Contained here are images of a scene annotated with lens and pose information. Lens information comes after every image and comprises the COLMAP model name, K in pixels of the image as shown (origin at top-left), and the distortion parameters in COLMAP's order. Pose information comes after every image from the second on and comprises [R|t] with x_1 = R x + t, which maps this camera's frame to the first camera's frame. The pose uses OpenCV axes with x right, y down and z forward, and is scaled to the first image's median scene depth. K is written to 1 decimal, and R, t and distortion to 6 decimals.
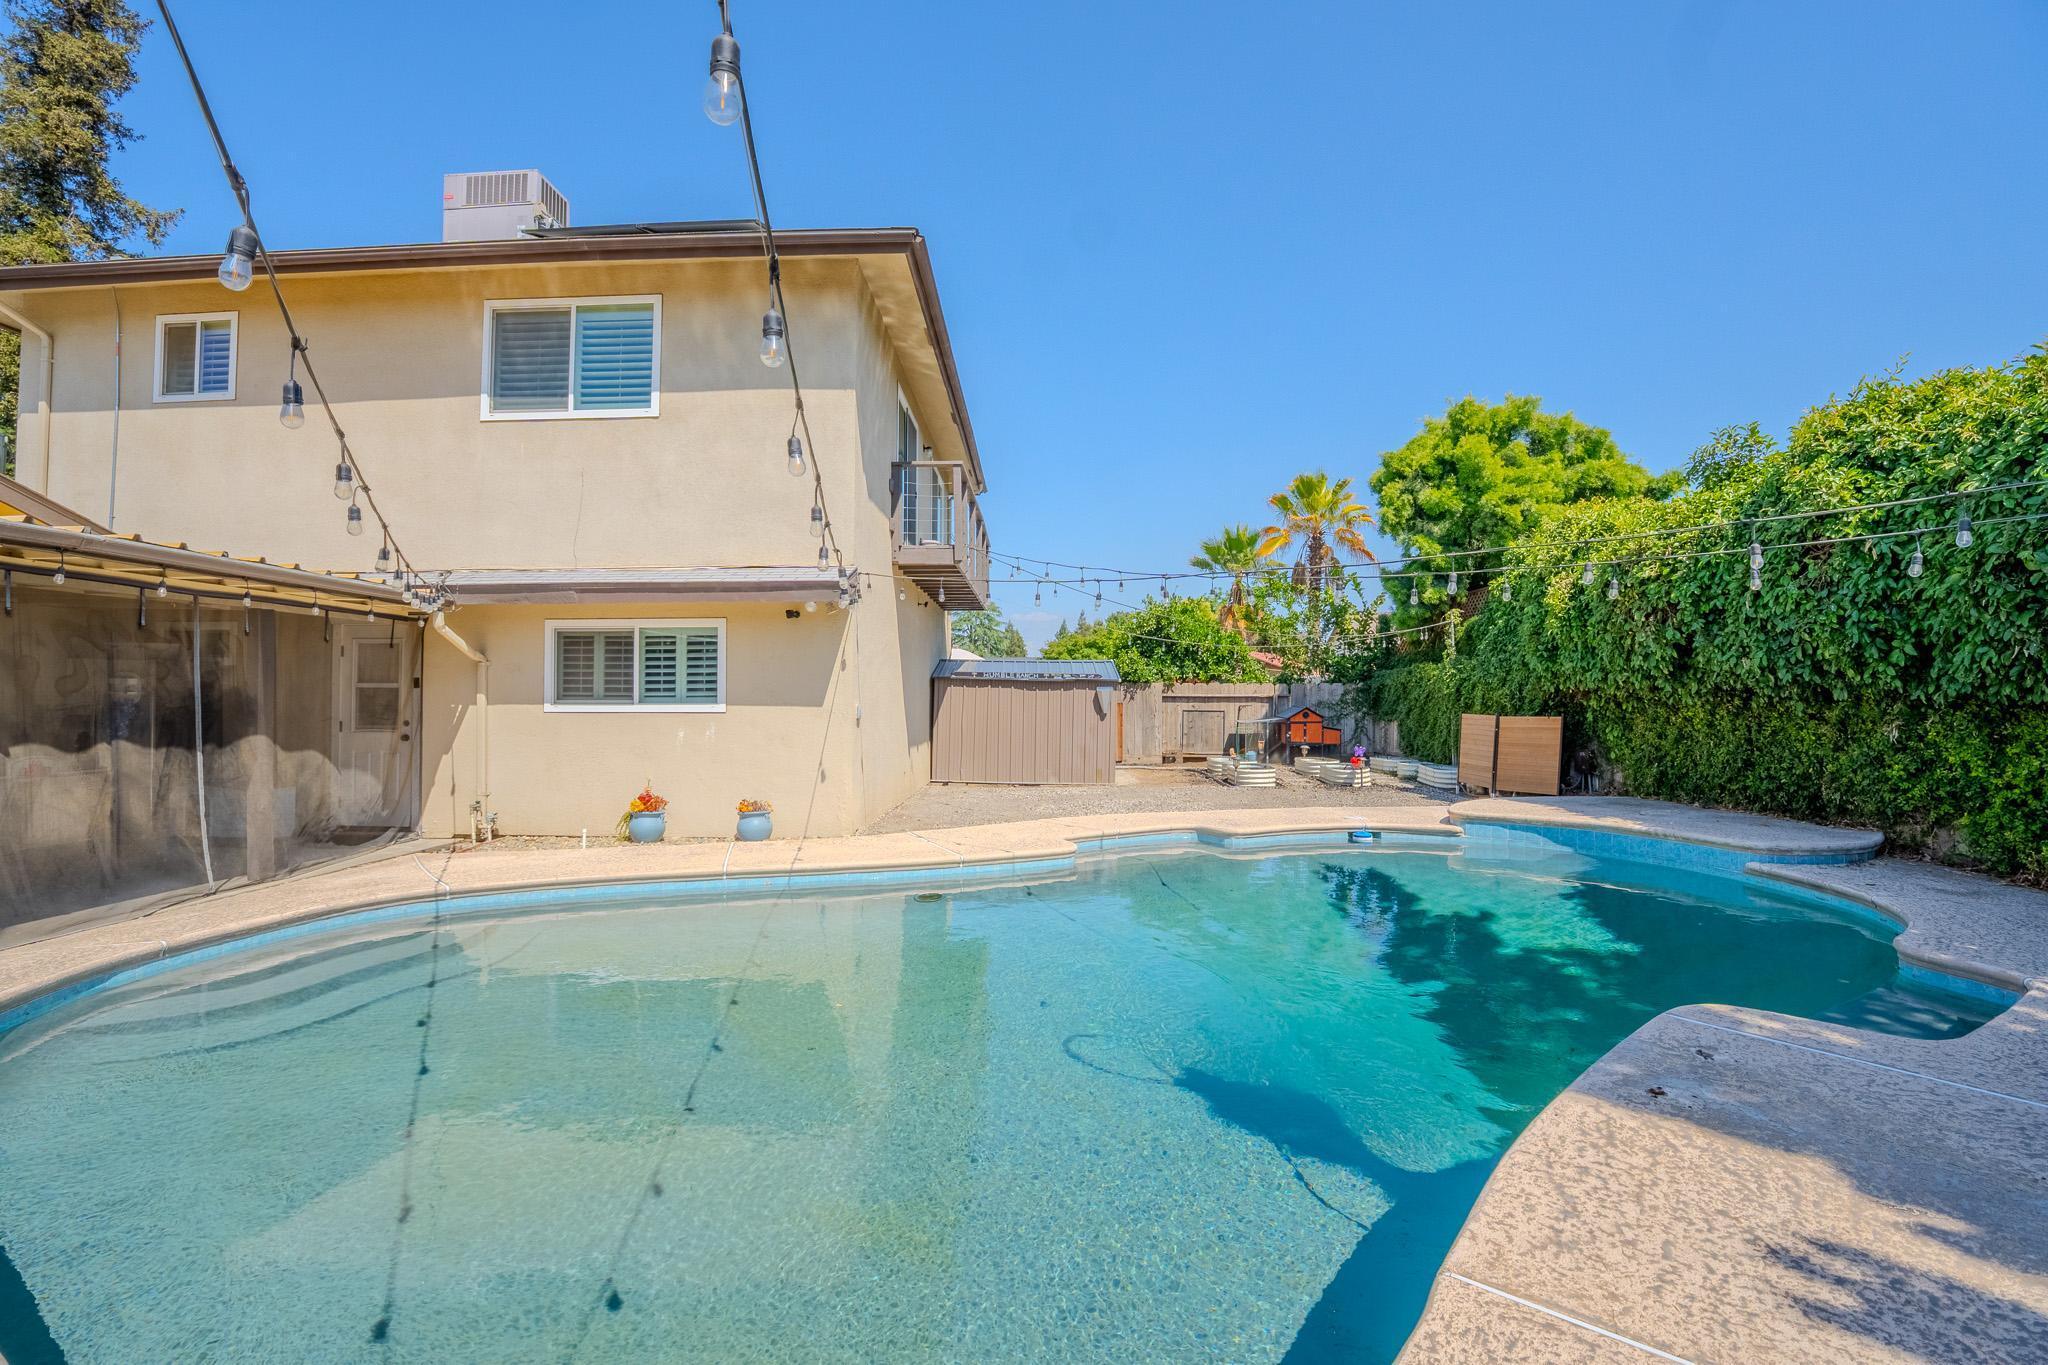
lens RADIAL K [[902.9, 0, 1034.3], [0, 902.9, 679.0], [0, 0, 1]] dist [-0.065243, 0.012936]
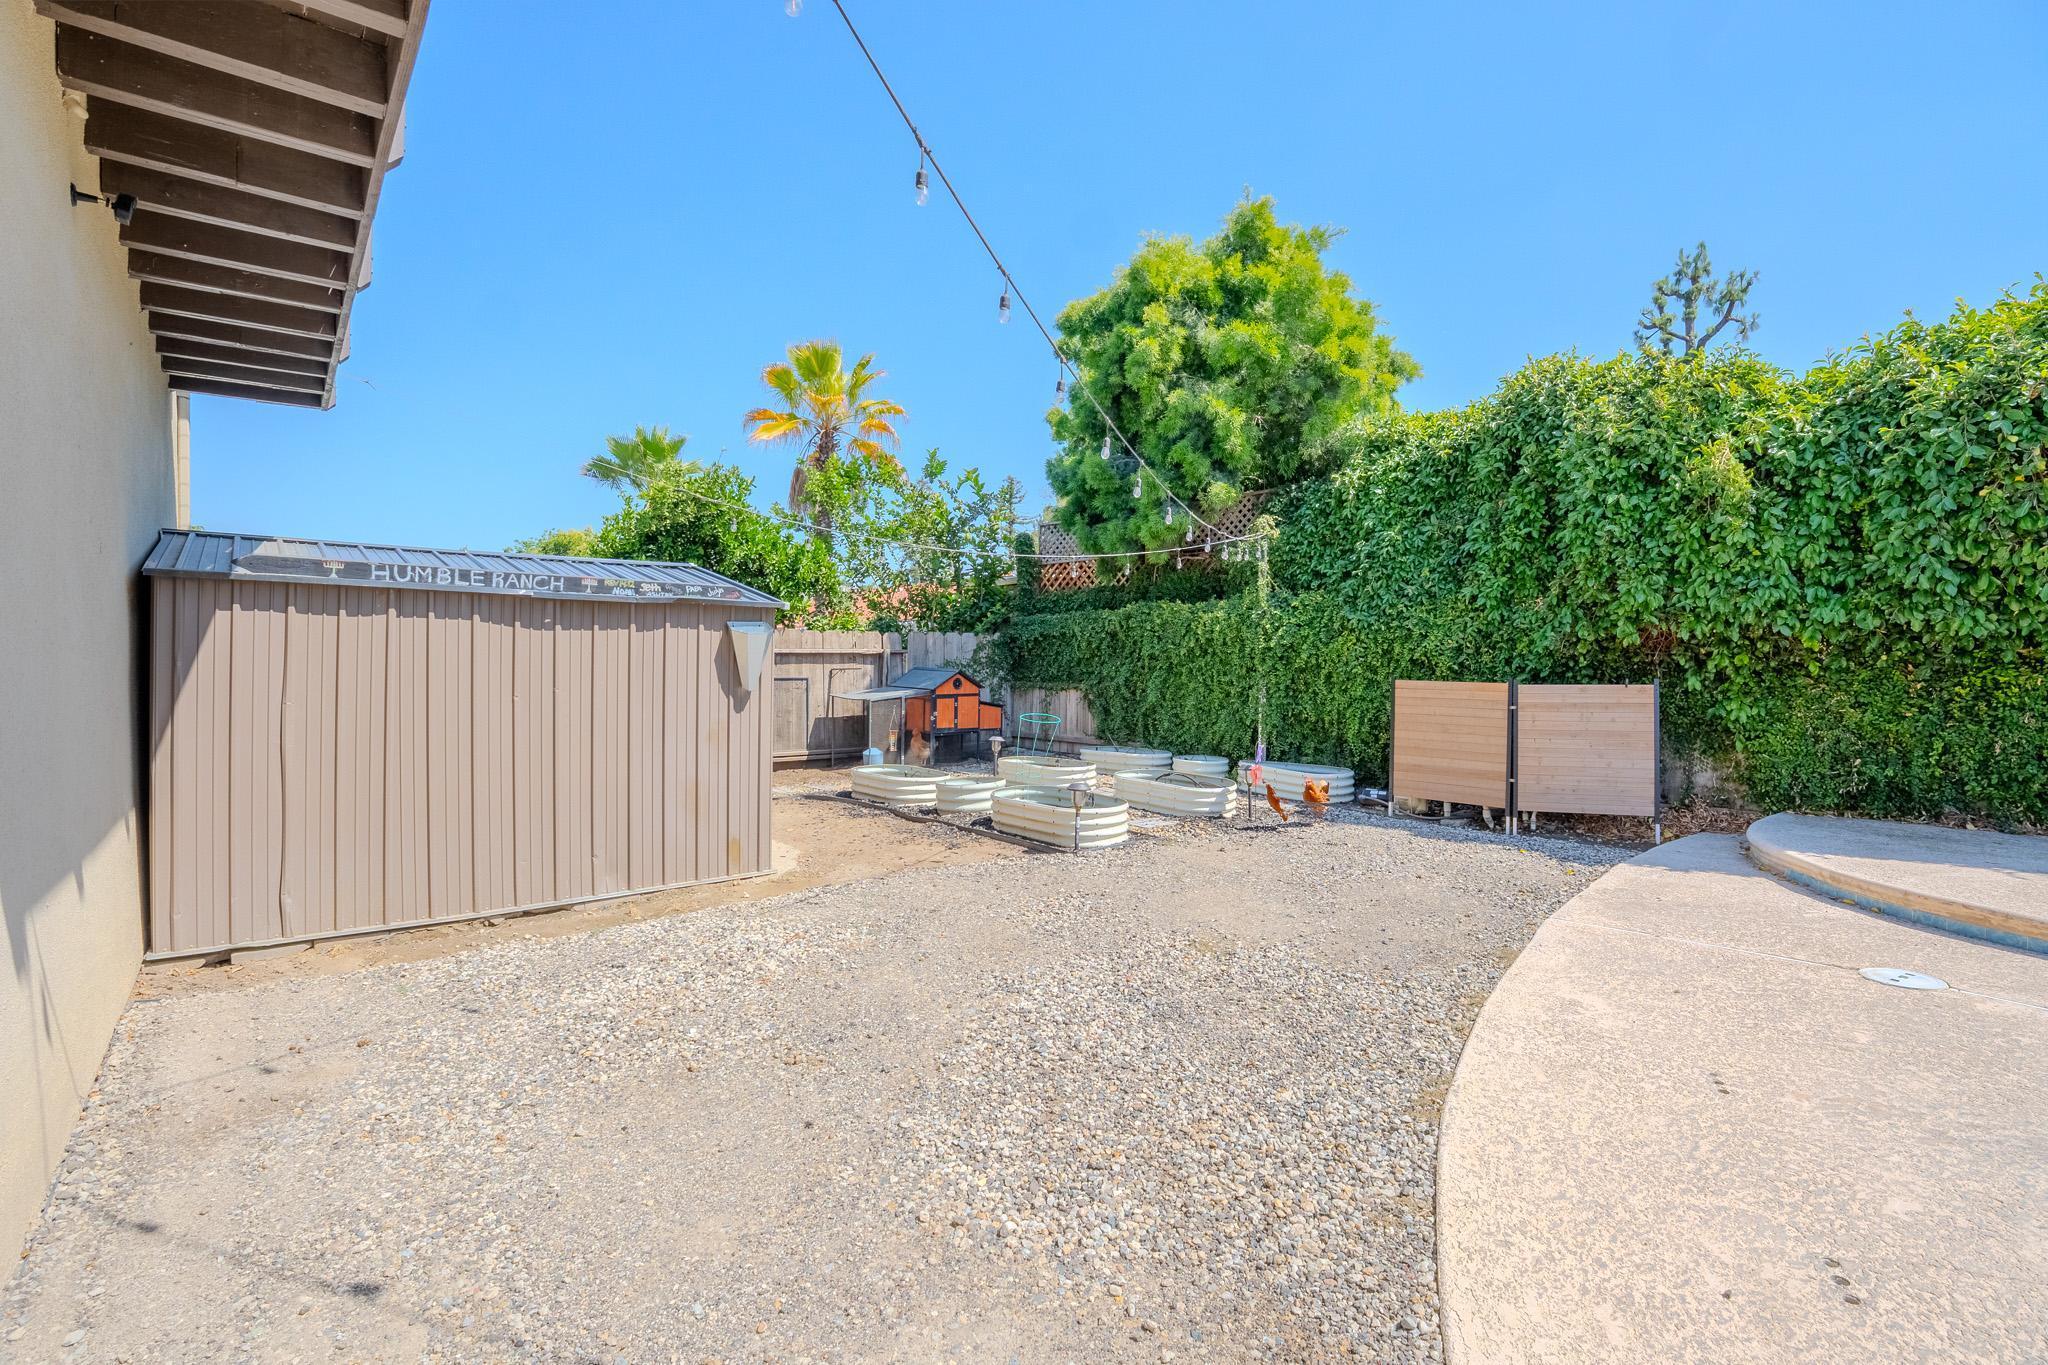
lens RADIAL K [[906.7, 0, 1026.7], [0, 906.7, 681.2], [0, 0, 1]] dist [-0.069505, 0.015453]
pose [[0.749684, -0.017613, 0.661562, -0.140027], [-0.011948, 0.999123, 0.040139, 0.027992], [-0.661688, -0.037996, 0.748816, 1.057039]]
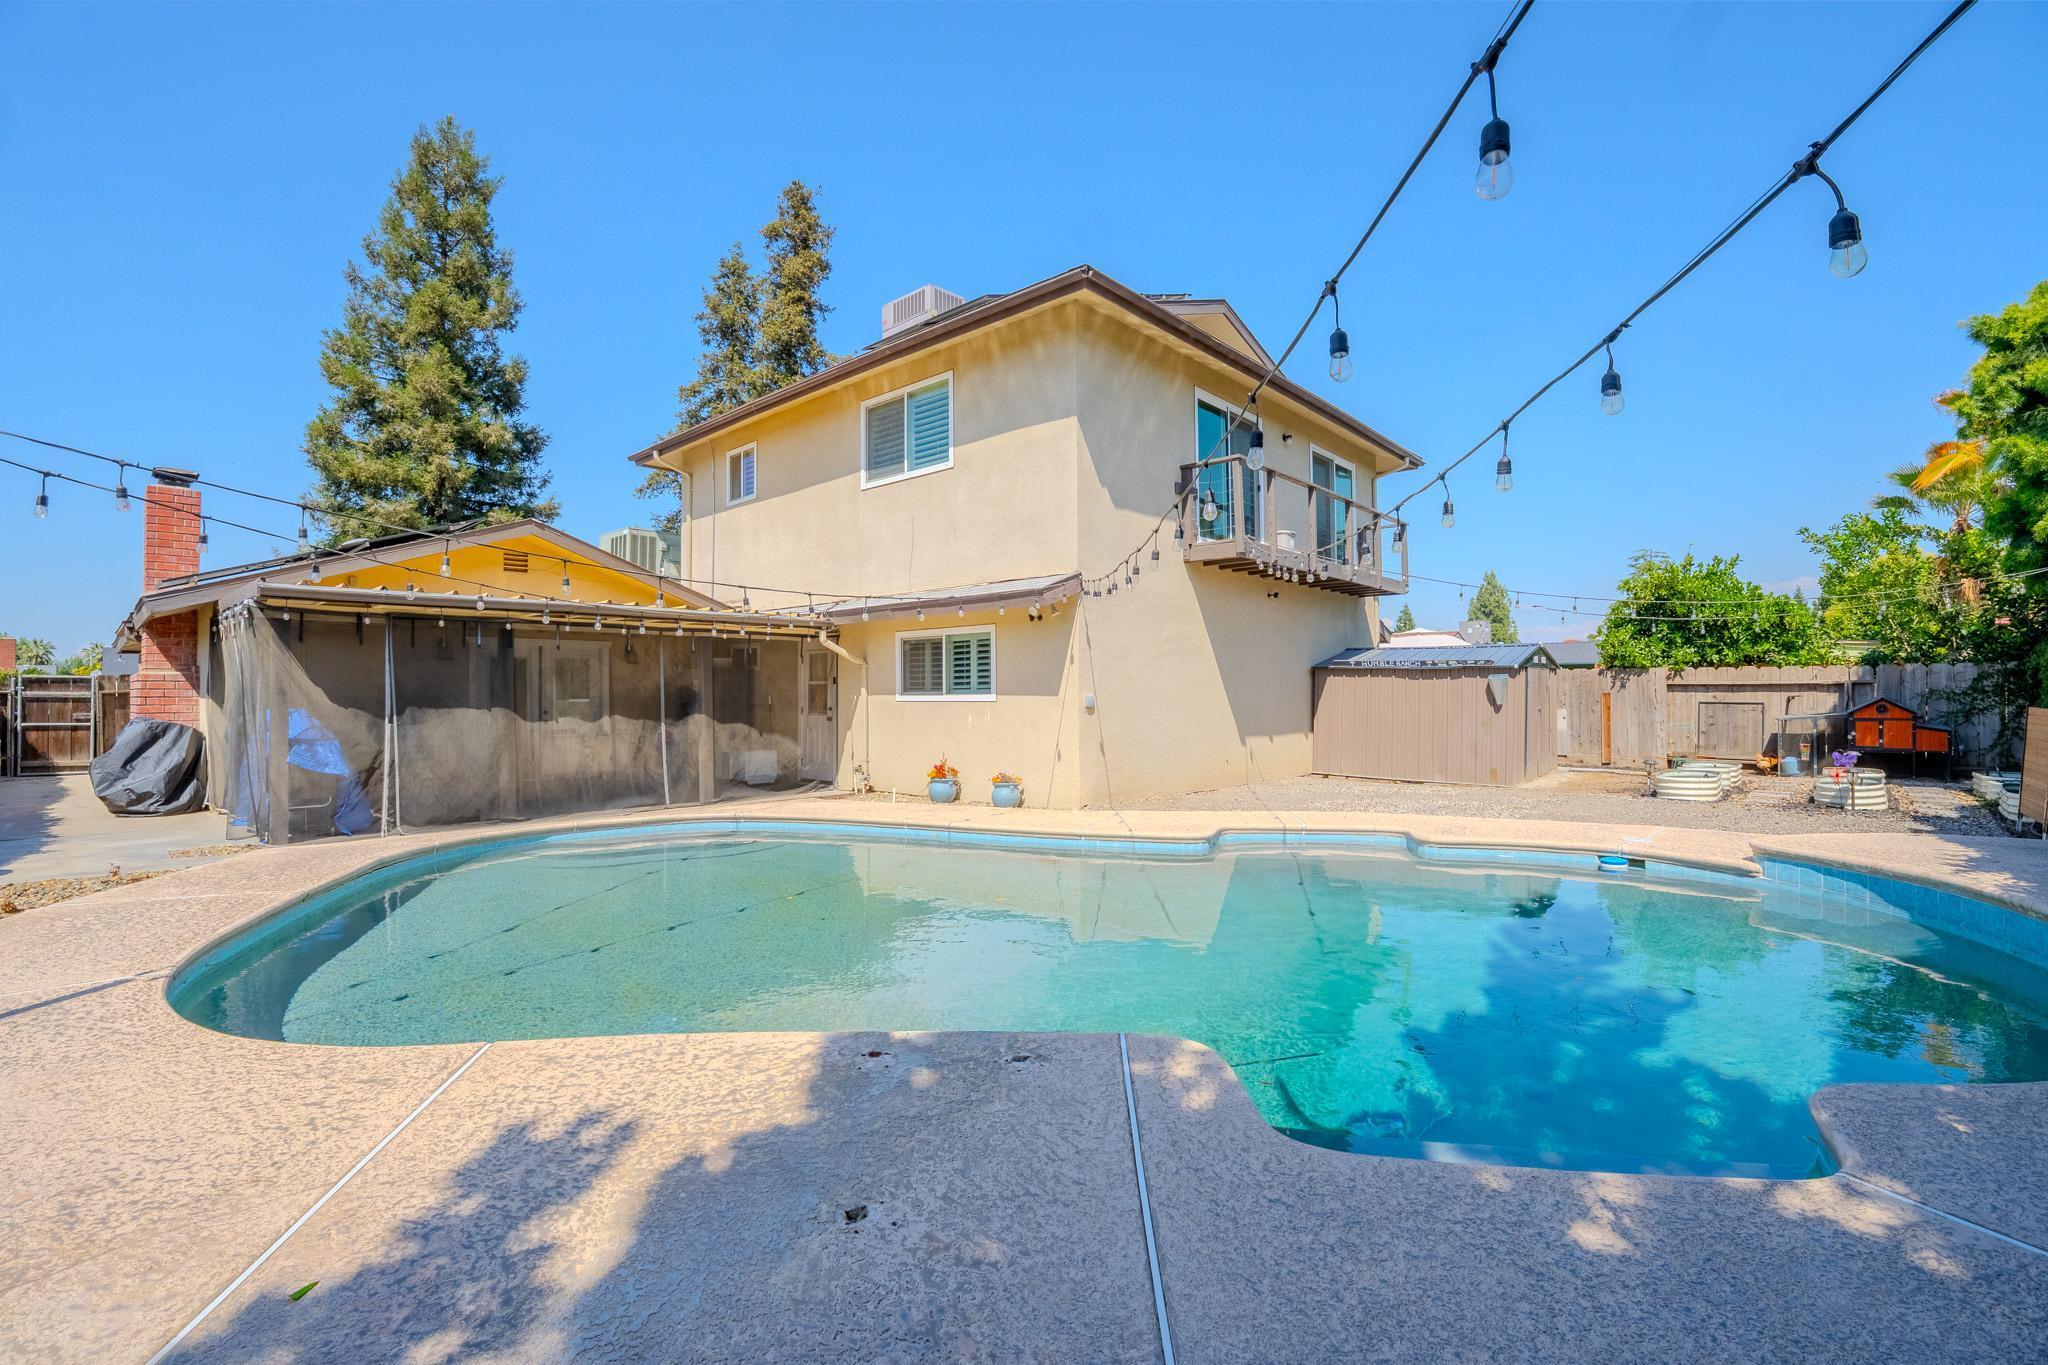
lens RADIAL K [[906.7, 0, 1026.7], [0, 906.7, 681.2], [0, 0, 1]] dist [-0.069505, 0.015453]
pose [[0.755078, -0.011932, -0.655527, 0.489976], [0.018766, 0.999818, 0.003418, 0.006501], [0.655367, -0.014883, 0.755164, 0.093589]]
